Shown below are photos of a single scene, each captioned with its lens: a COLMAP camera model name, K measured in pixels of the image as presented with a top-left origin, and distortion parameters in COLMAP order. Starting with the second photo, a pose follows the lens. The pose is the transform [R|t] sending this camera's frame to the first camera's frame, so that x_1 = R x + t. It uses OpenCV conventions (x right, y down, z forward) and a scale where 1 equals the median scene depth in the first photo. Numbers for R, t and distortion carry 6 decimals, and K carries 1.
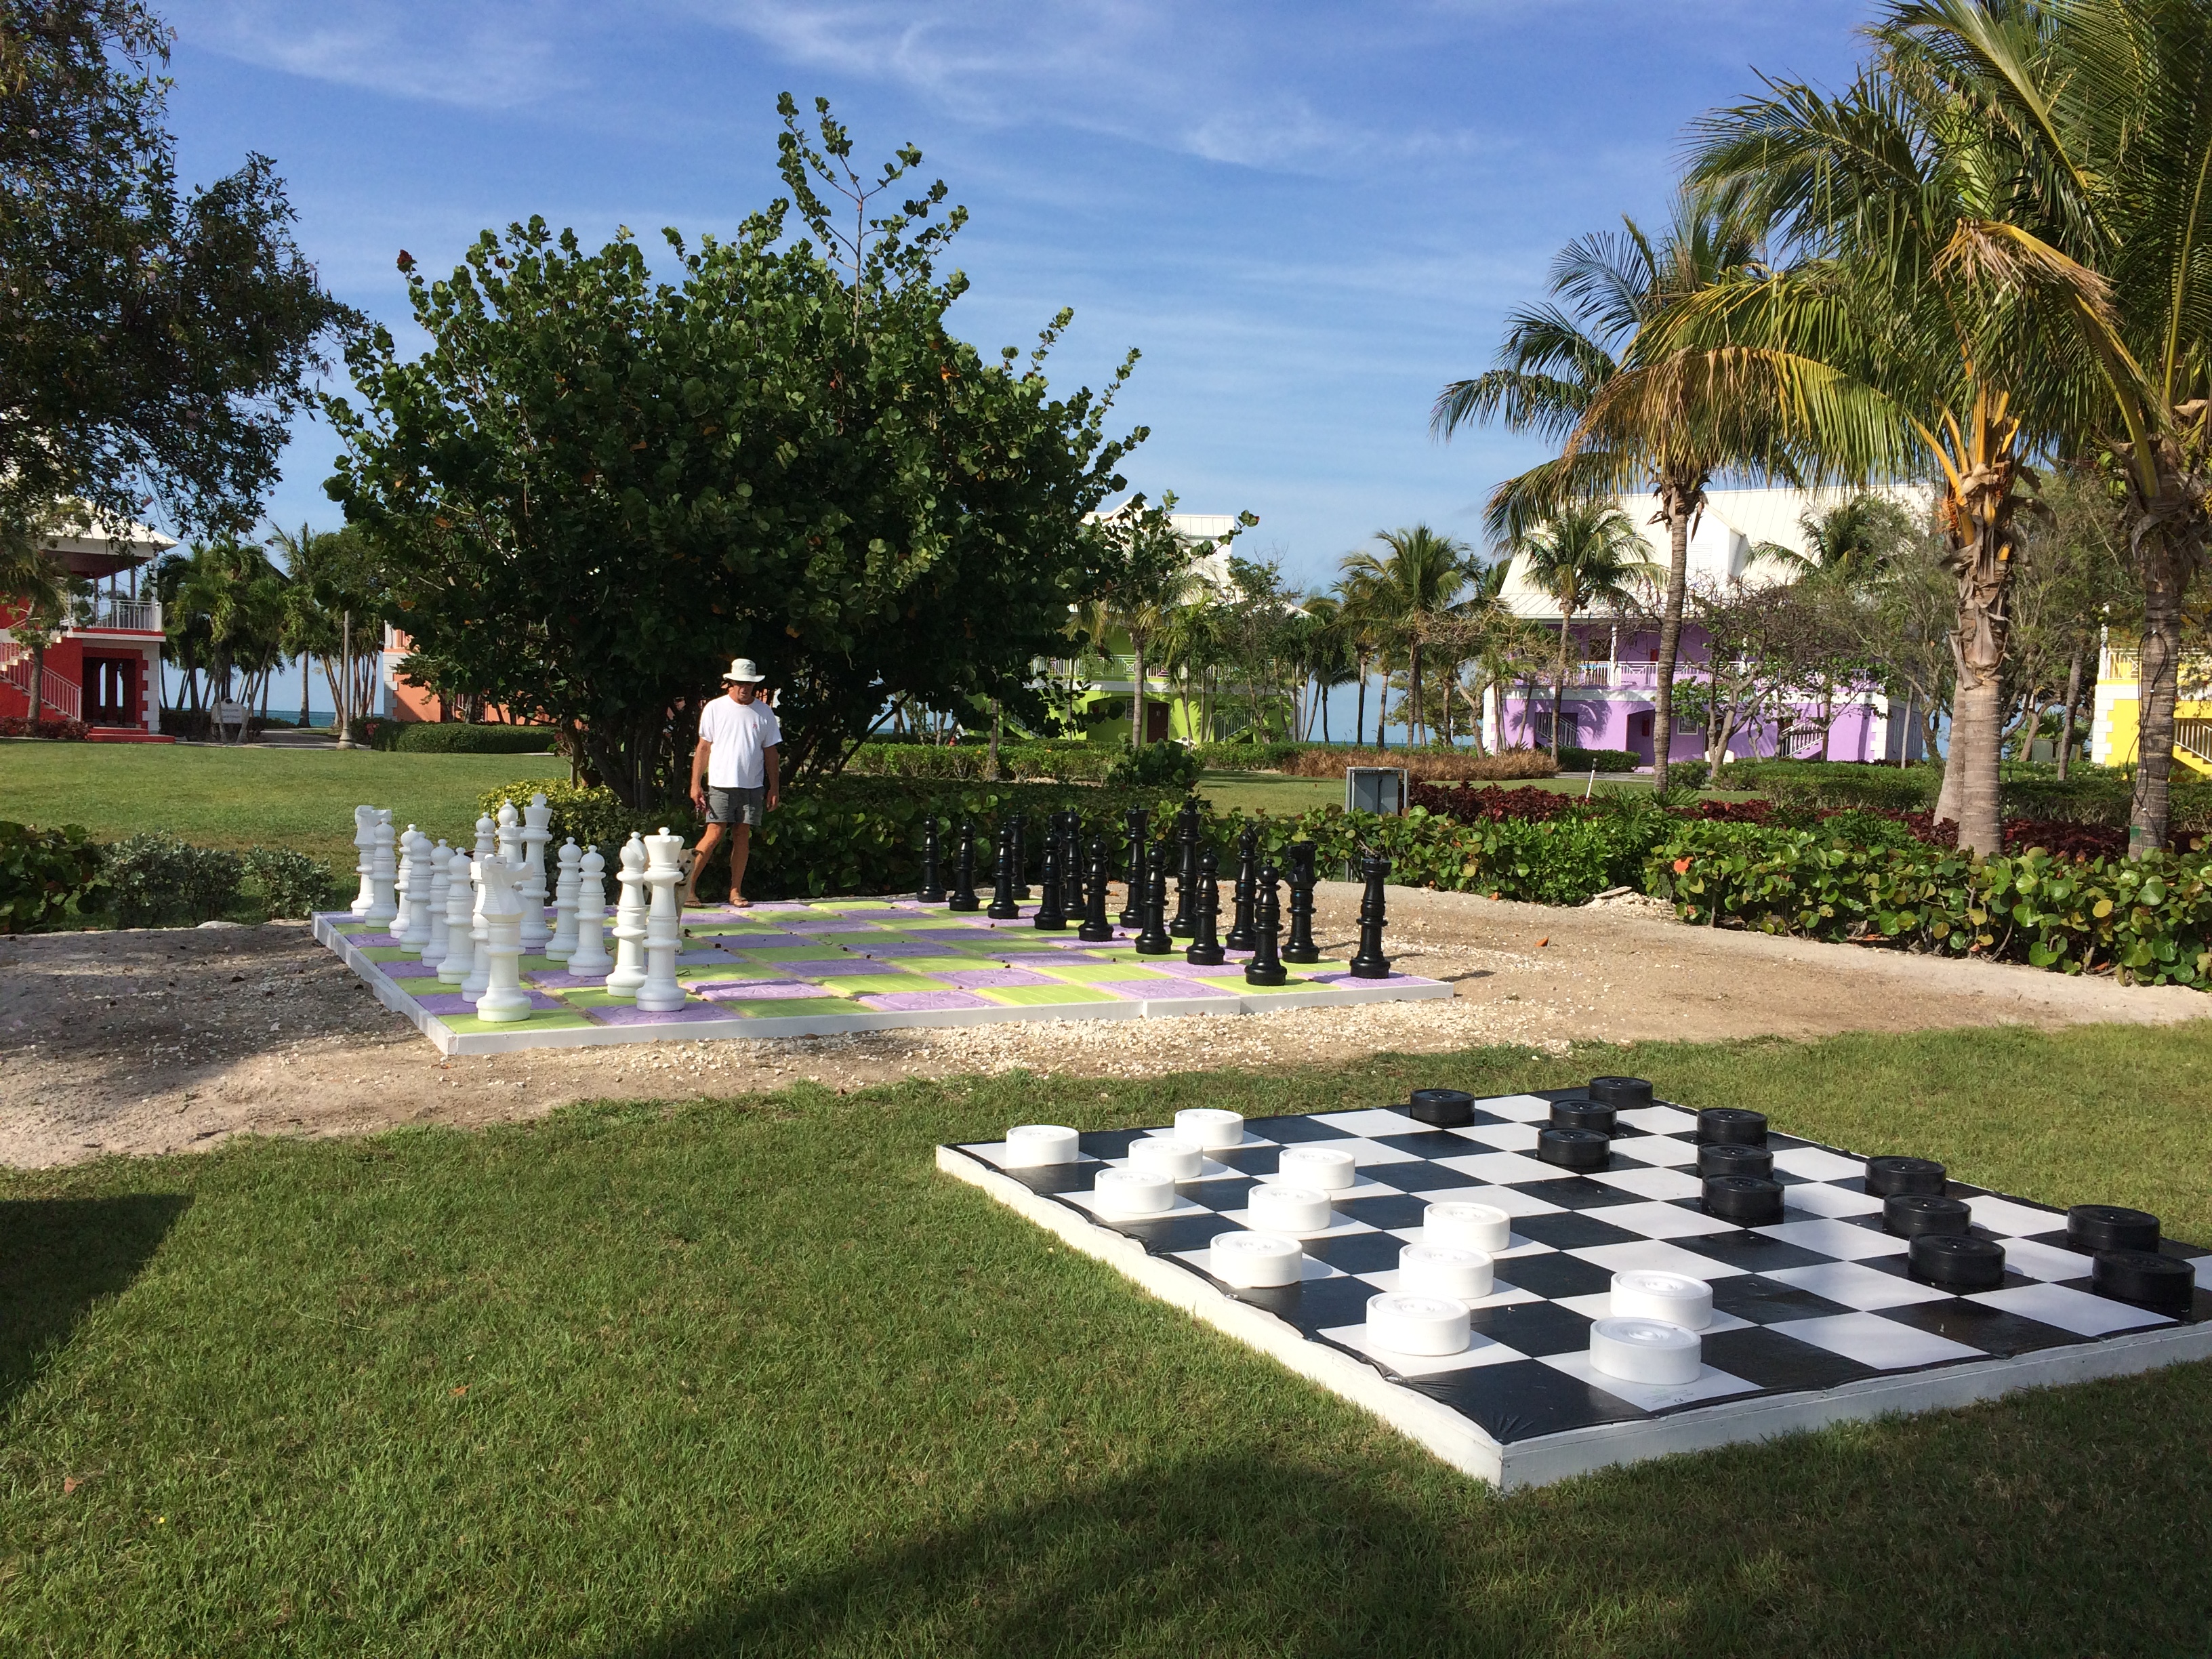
lens RADIAL K [[1857.8, 0, 1093.3], [0, 1857.8, 795.2], [0, 0, 1]] dist [0.084625, -0.000442]
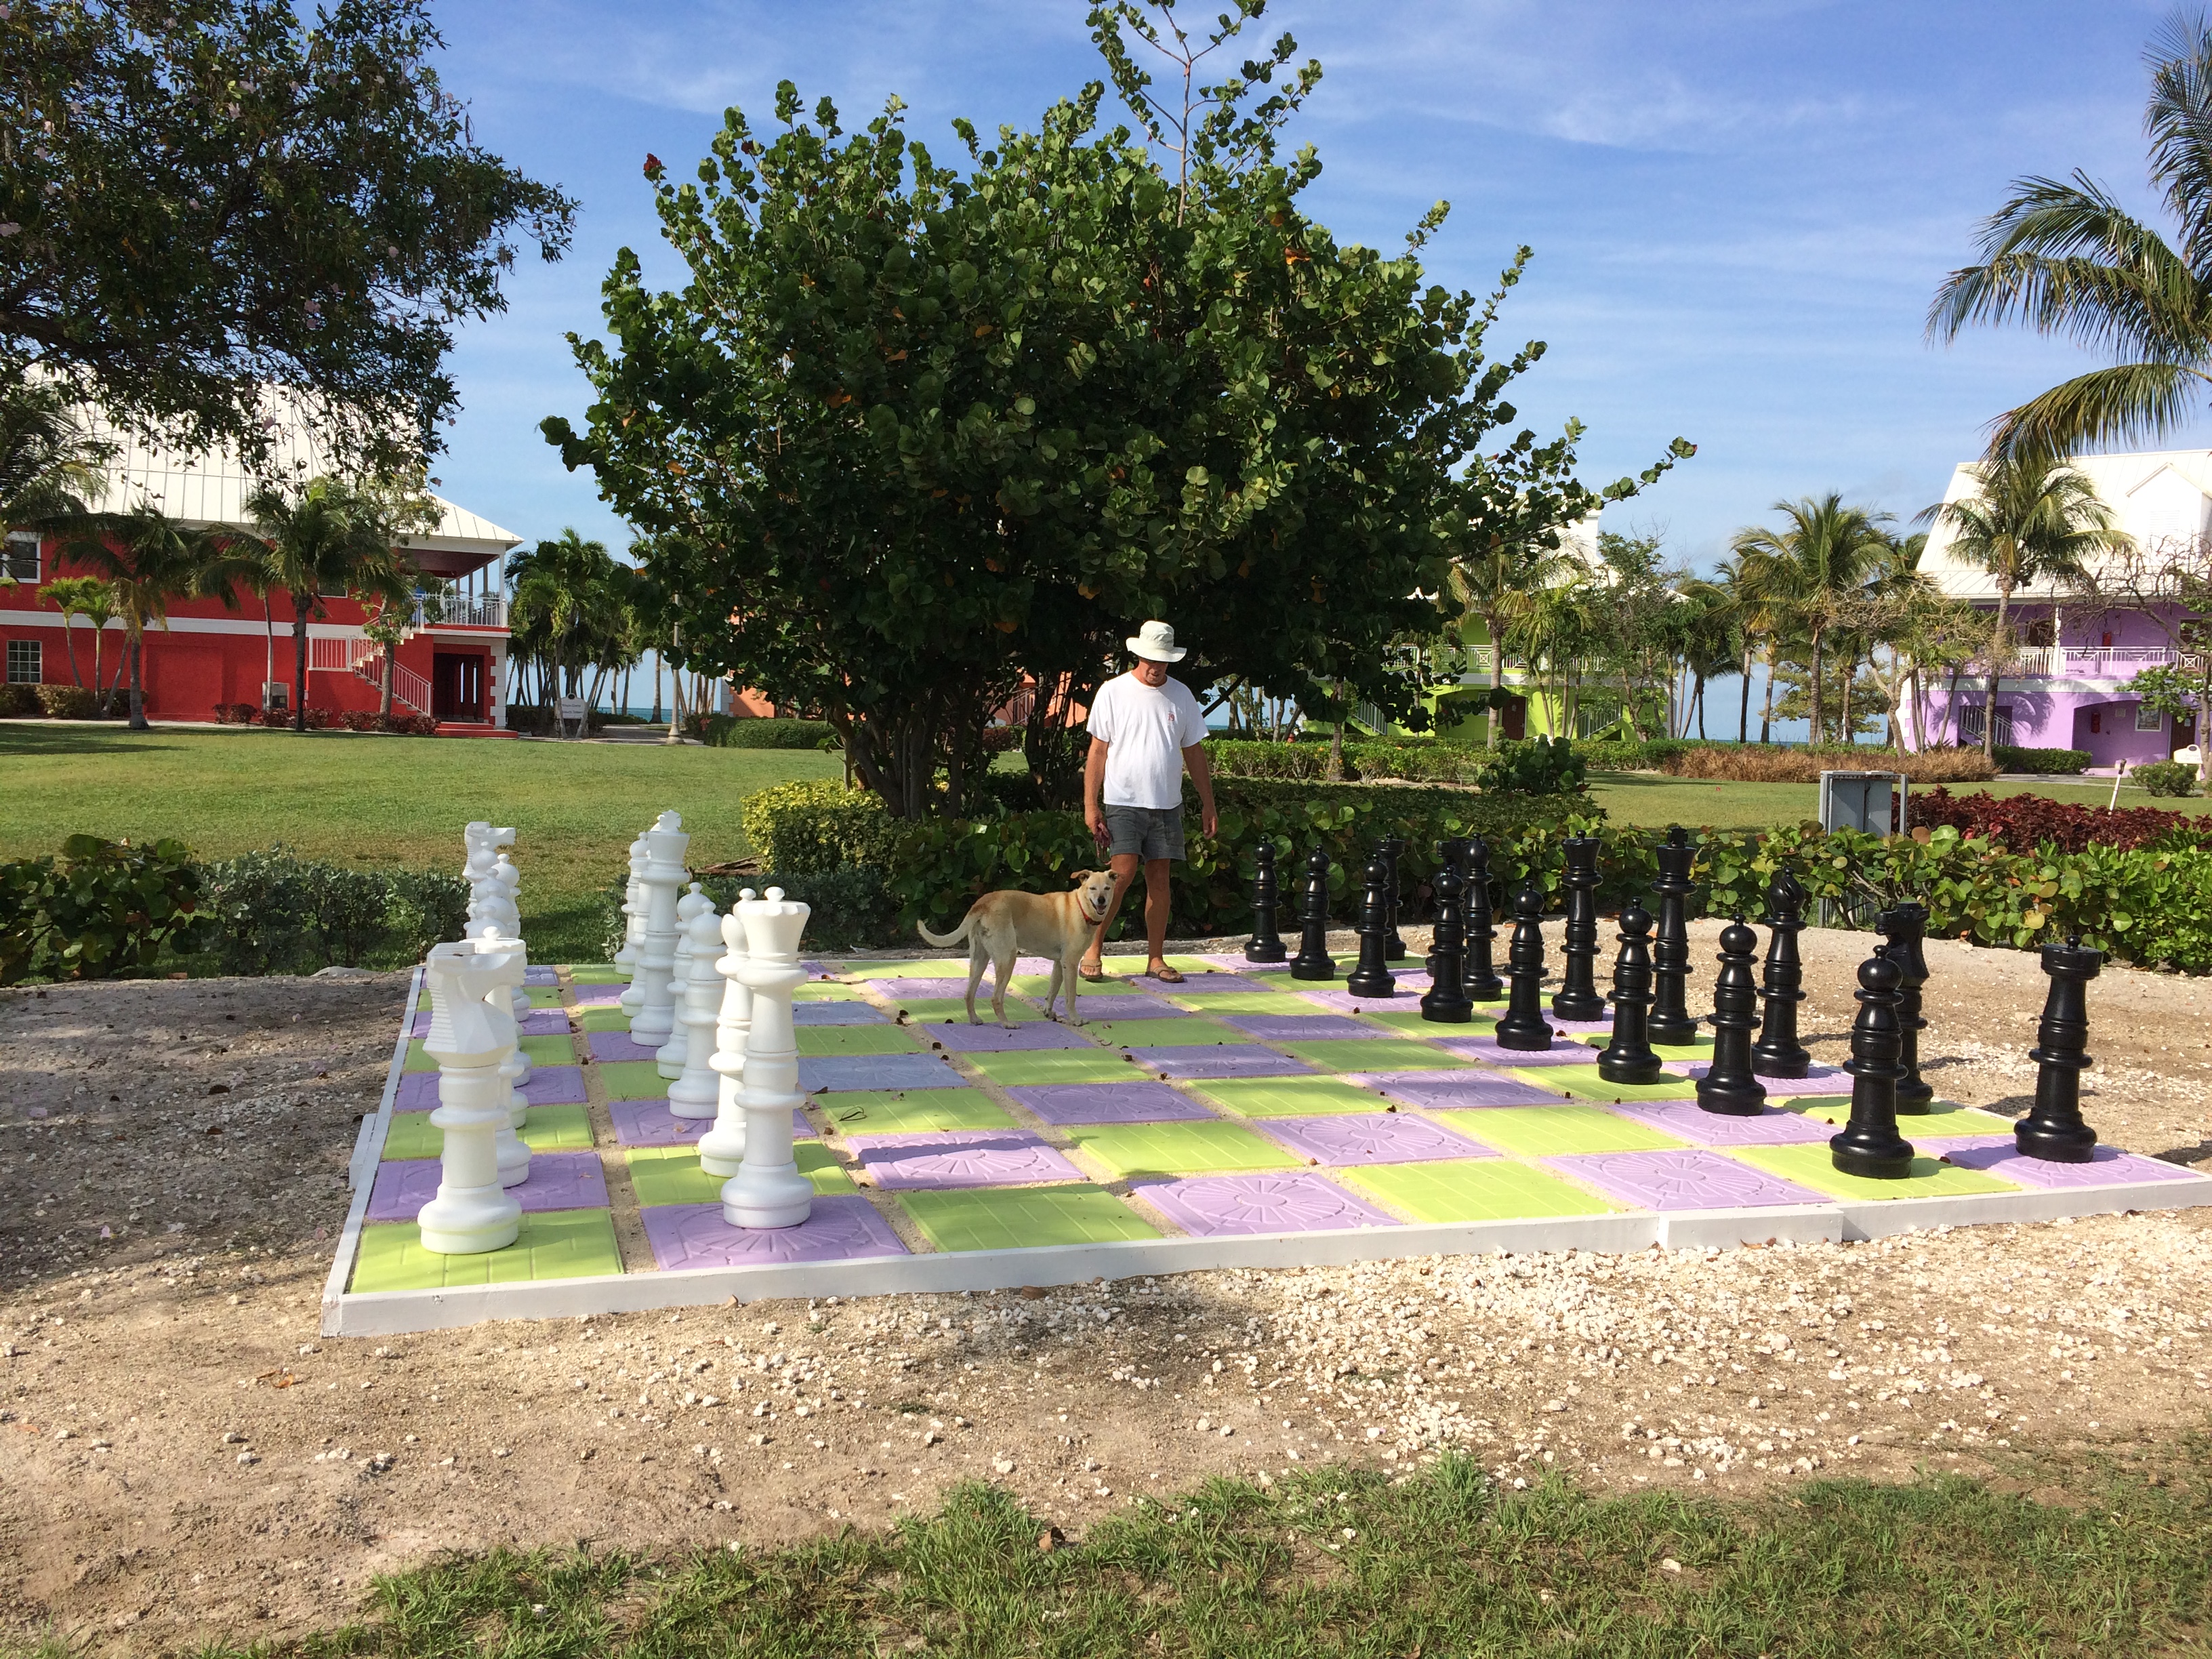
lens RADIAL K [[1857.8, 0, 1093.3], [0, 1857.8, 795.2], [0, 0, 1]] dist [0.084625, -0.000442]
pose [[0.983738, 0.007792, -0.179440, -0.016080], [-0.007518, 0.999969, 0.002205, -0.004515], [0.179452, -0.000820, 0.983766, 0.190284]]
